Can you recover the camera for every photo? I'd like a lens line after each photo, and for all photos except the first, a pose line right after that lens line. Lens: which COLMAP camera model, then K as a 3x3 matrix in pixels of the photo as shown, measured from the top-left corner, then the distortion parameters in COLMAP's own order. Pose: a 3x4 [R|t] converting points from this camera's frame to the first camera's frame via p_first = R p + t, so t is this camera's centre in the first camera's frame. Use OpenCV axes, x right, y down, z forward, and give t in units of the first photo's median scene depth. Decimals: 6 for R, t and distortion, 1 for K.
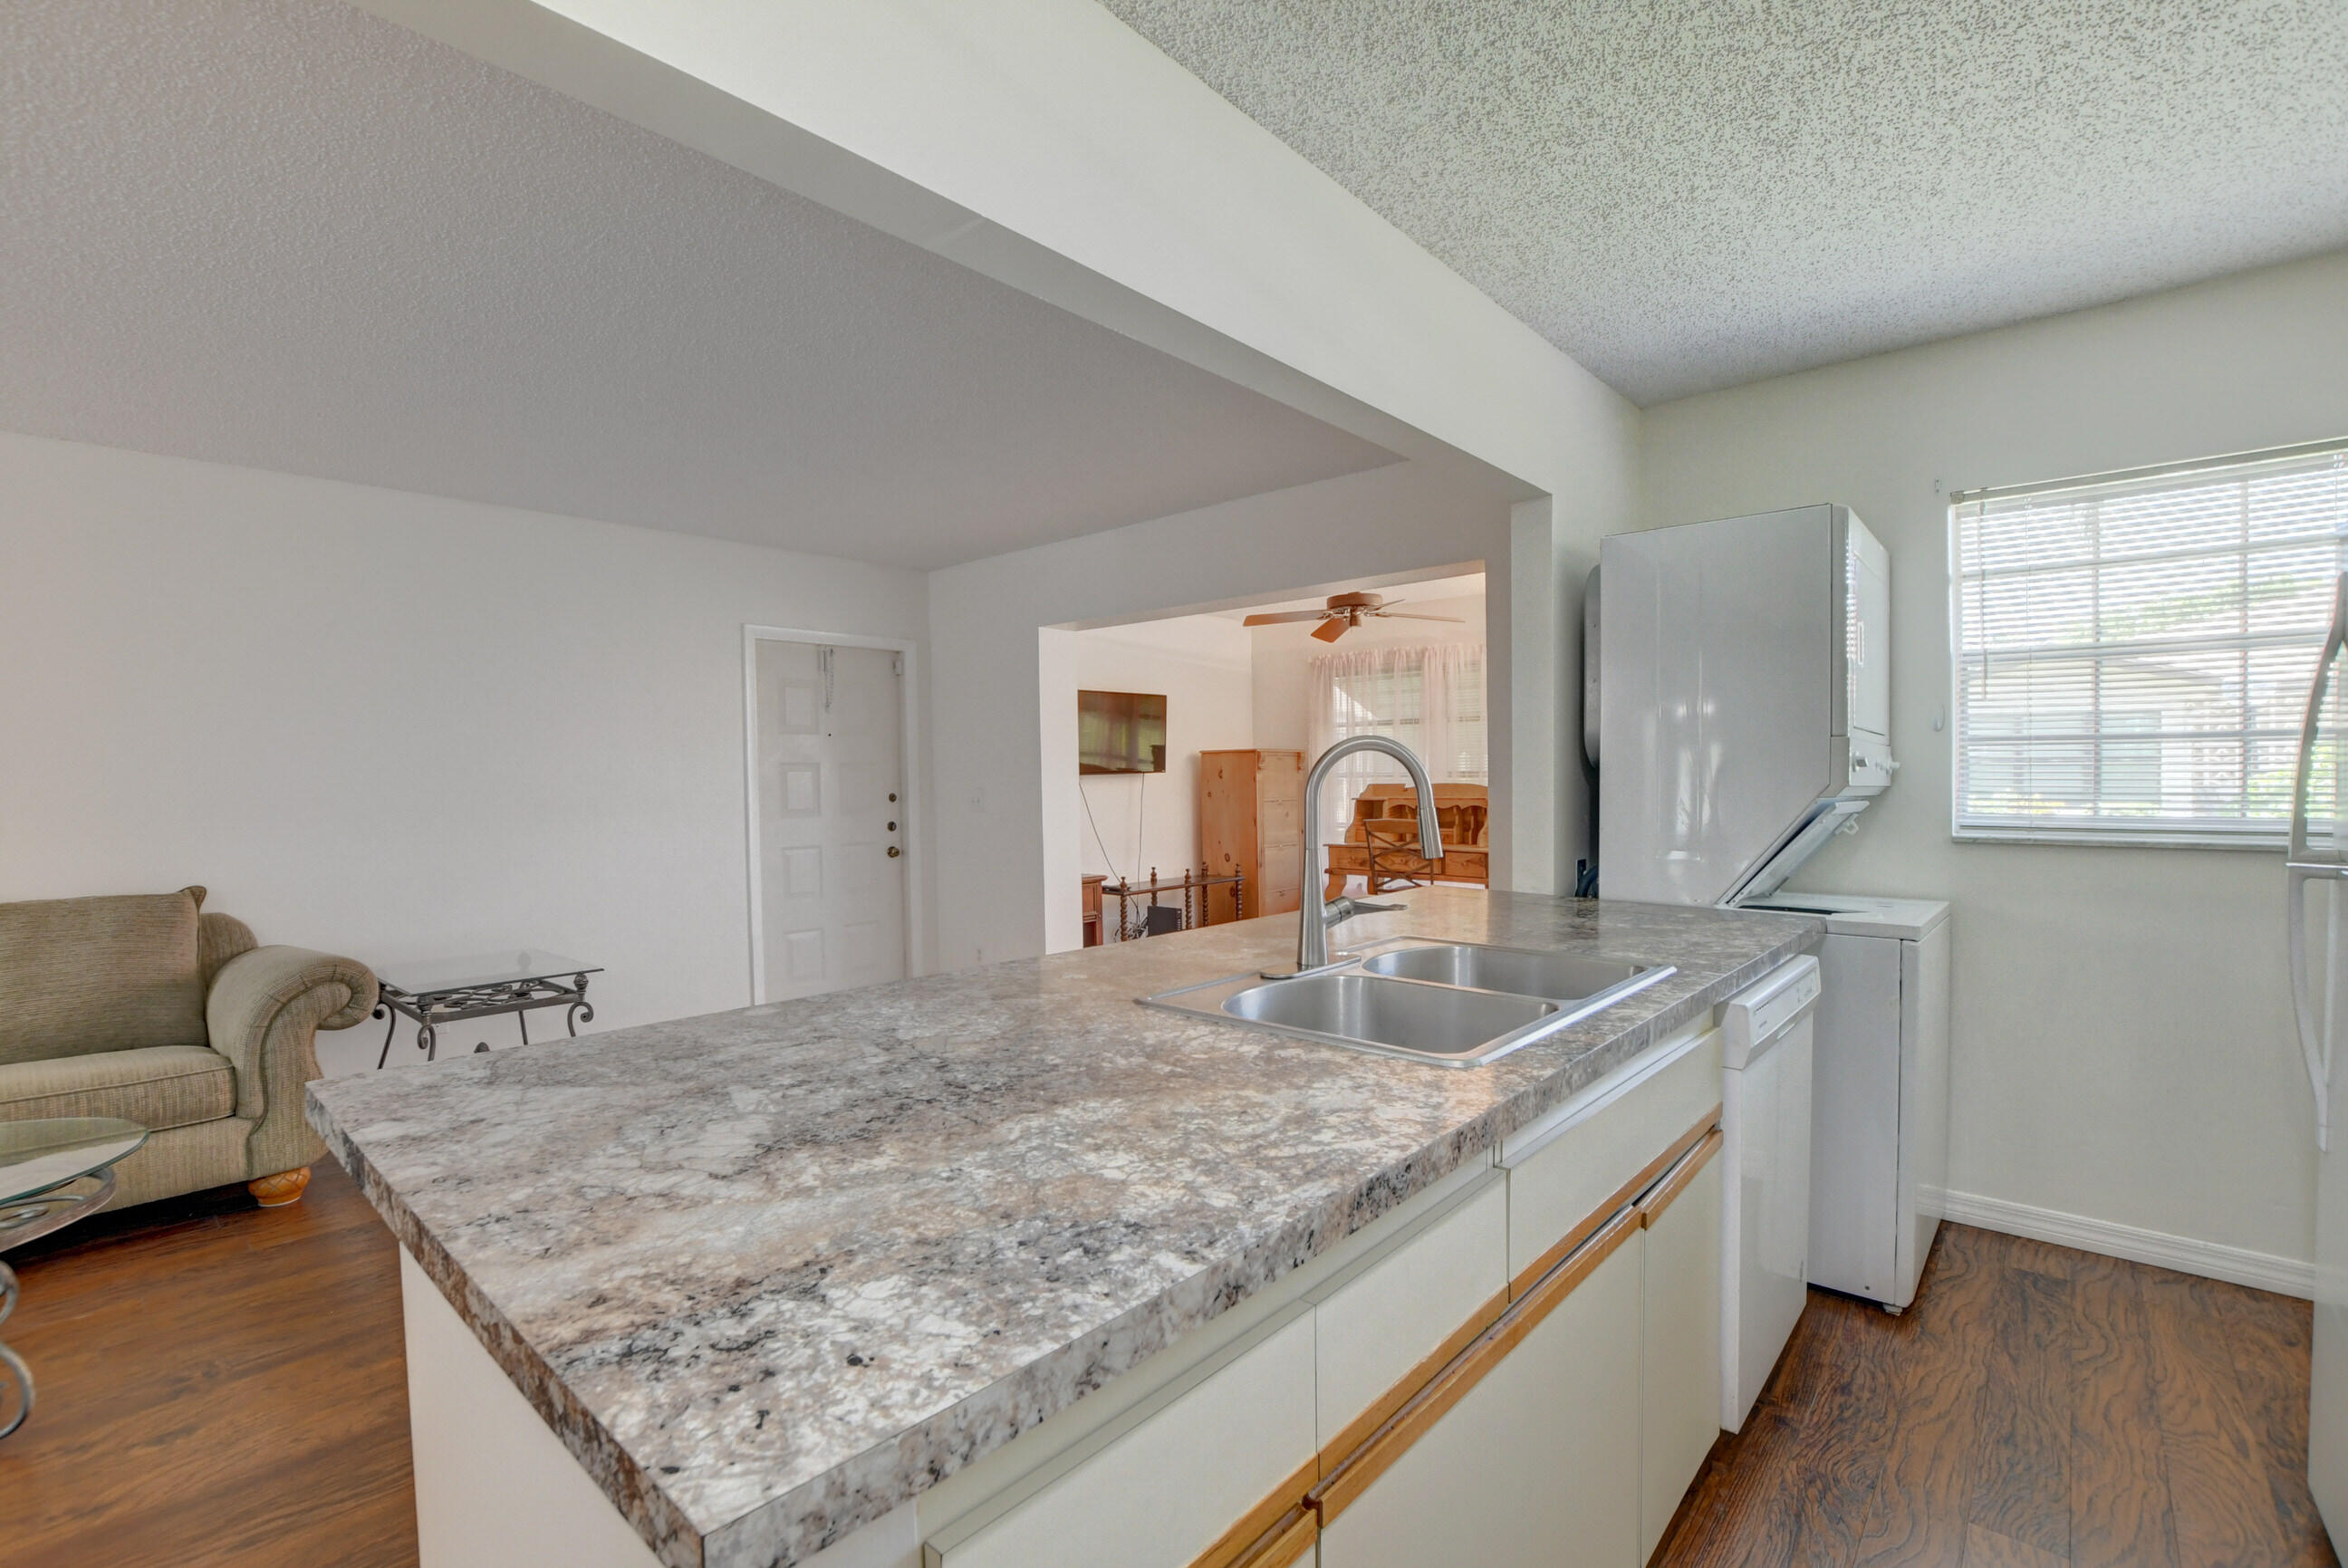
lens RADIAL K [[1041.0, 0, 1160.9], [0, 1041.0, 803.4], [0, 0, 1]] dist [-0.031550, 0.004027]
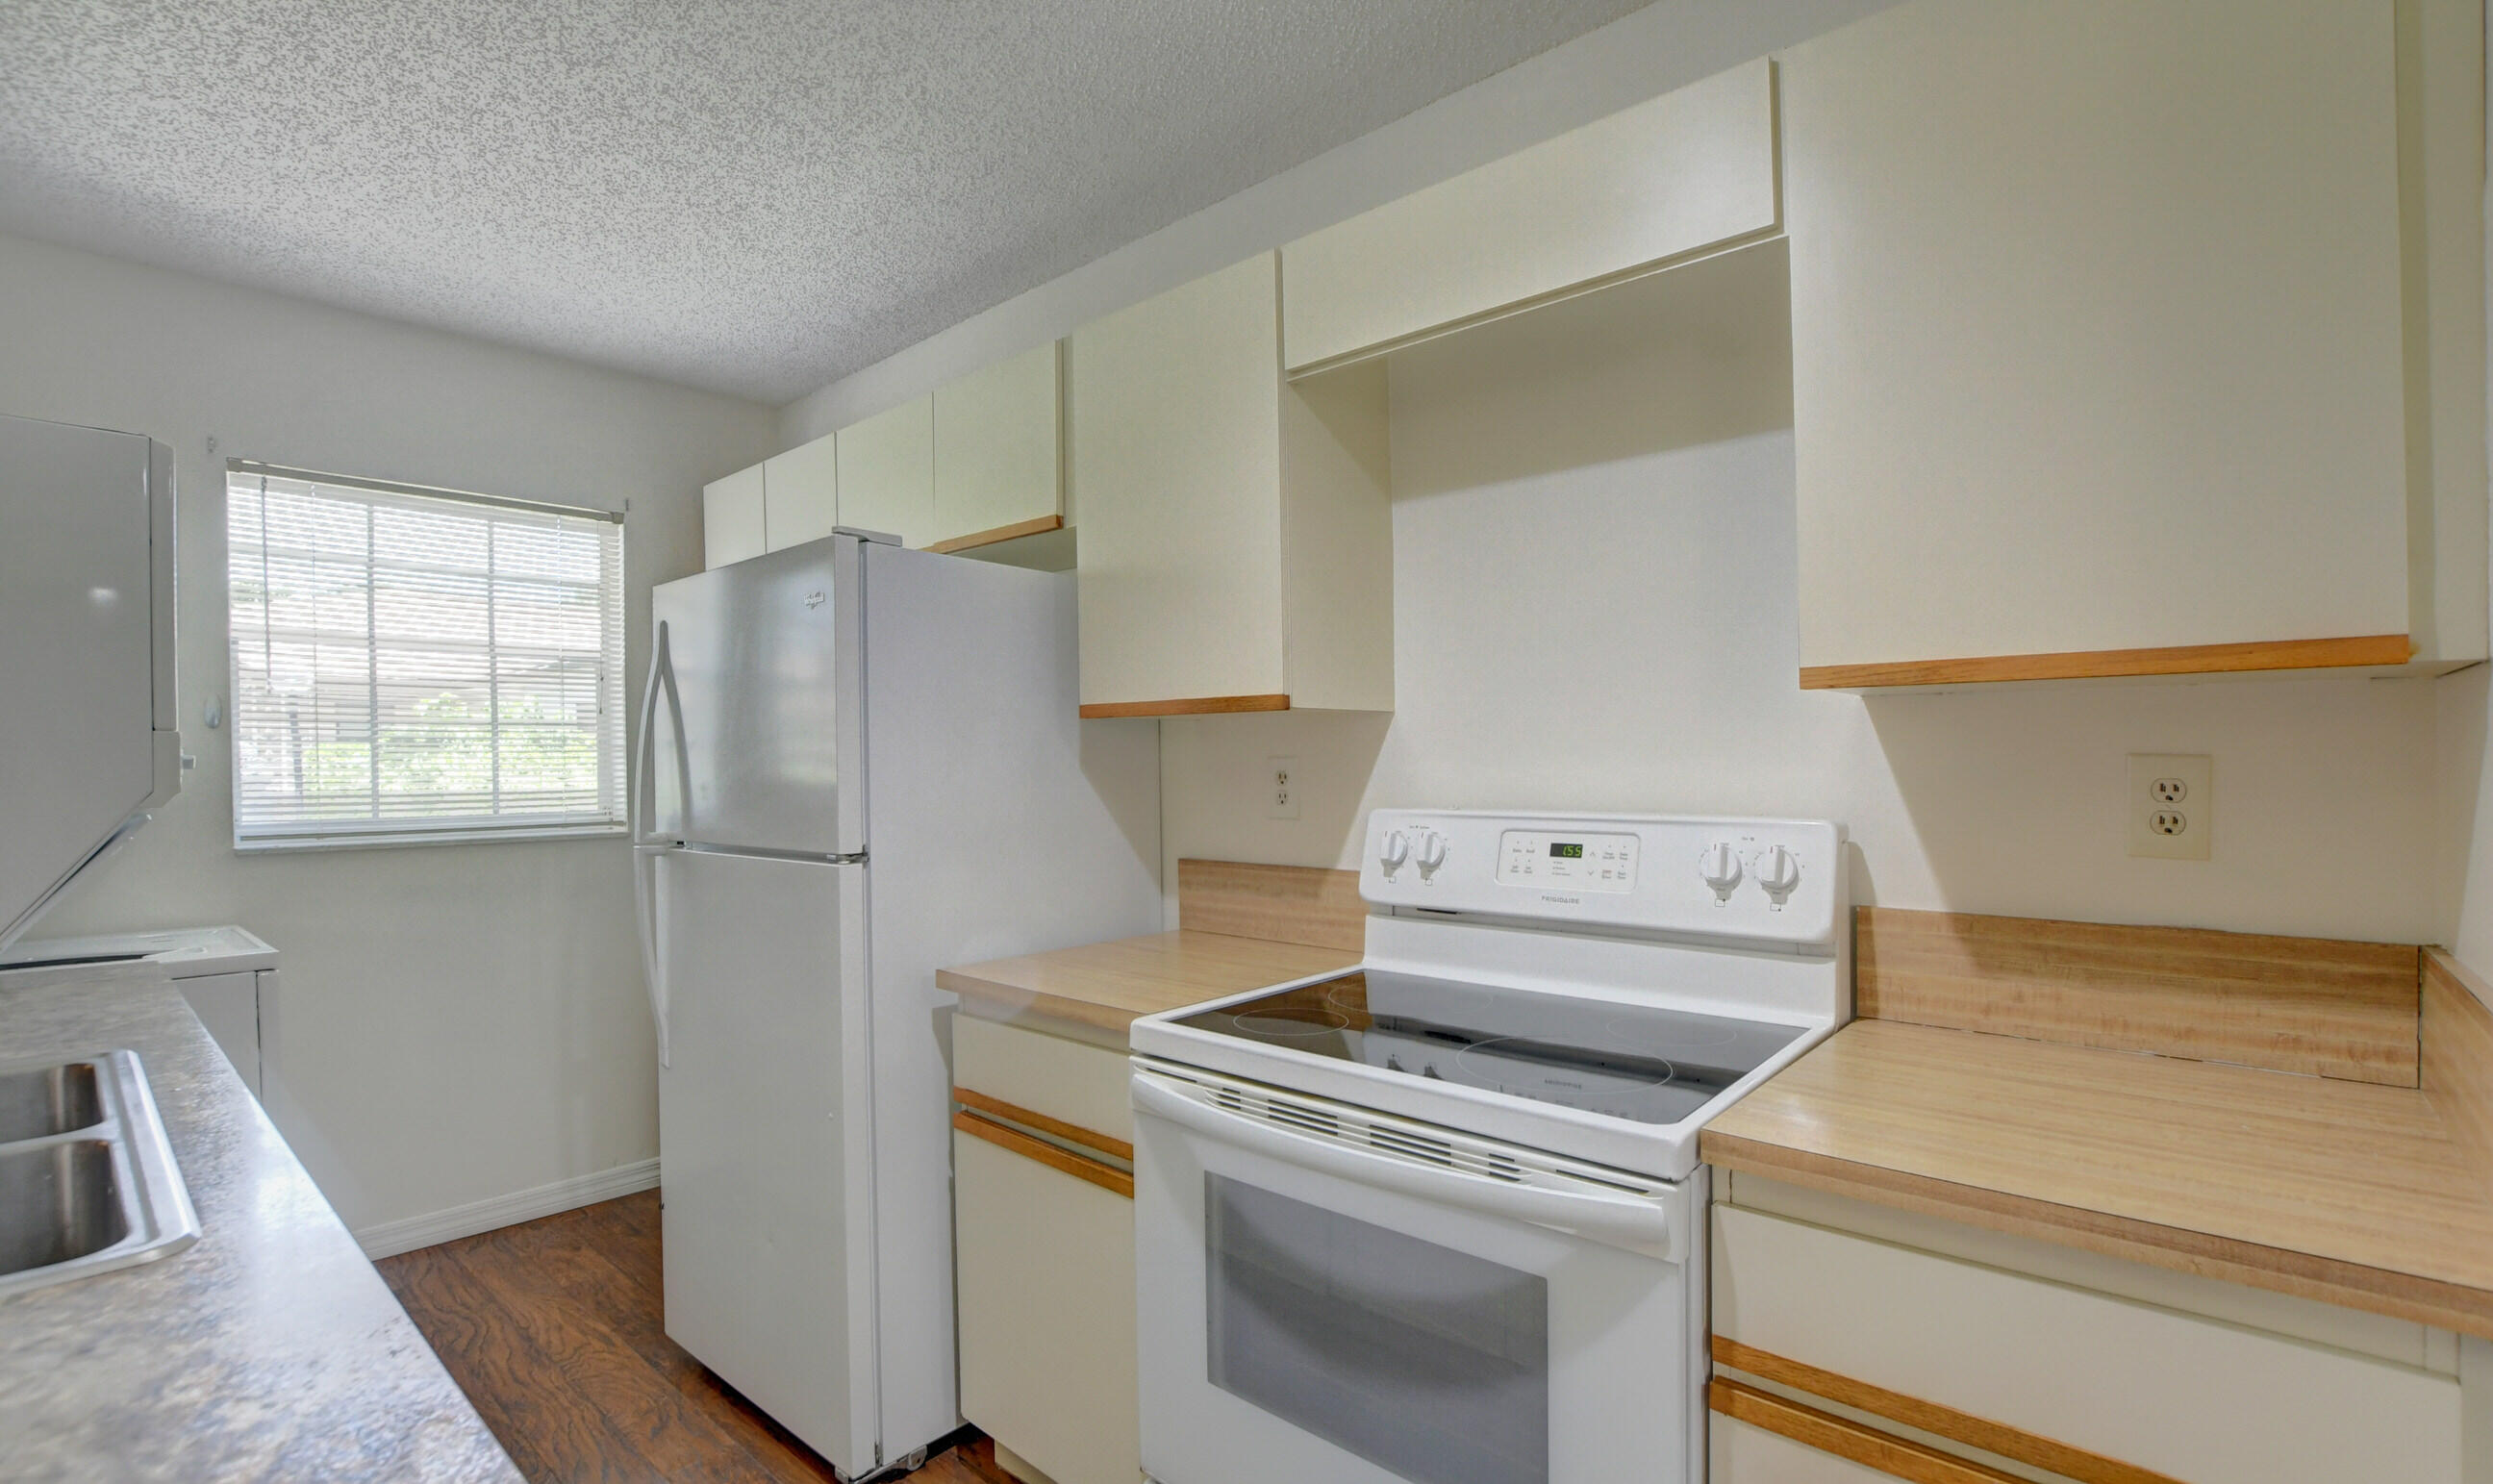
lens RADIAL K [[1100.1, 0, 1209.2], [0, 1100.1, 789.9], [0, 0, 1]] dist [-0.025814, -0.000007]
pose [[0.002403, -0.017755, 0.999839, -0.144563], [0.036035, 0.999195, 0.017657, -0.005244], [-0.999348, 0.035986, 0.003040, 0.154293]]
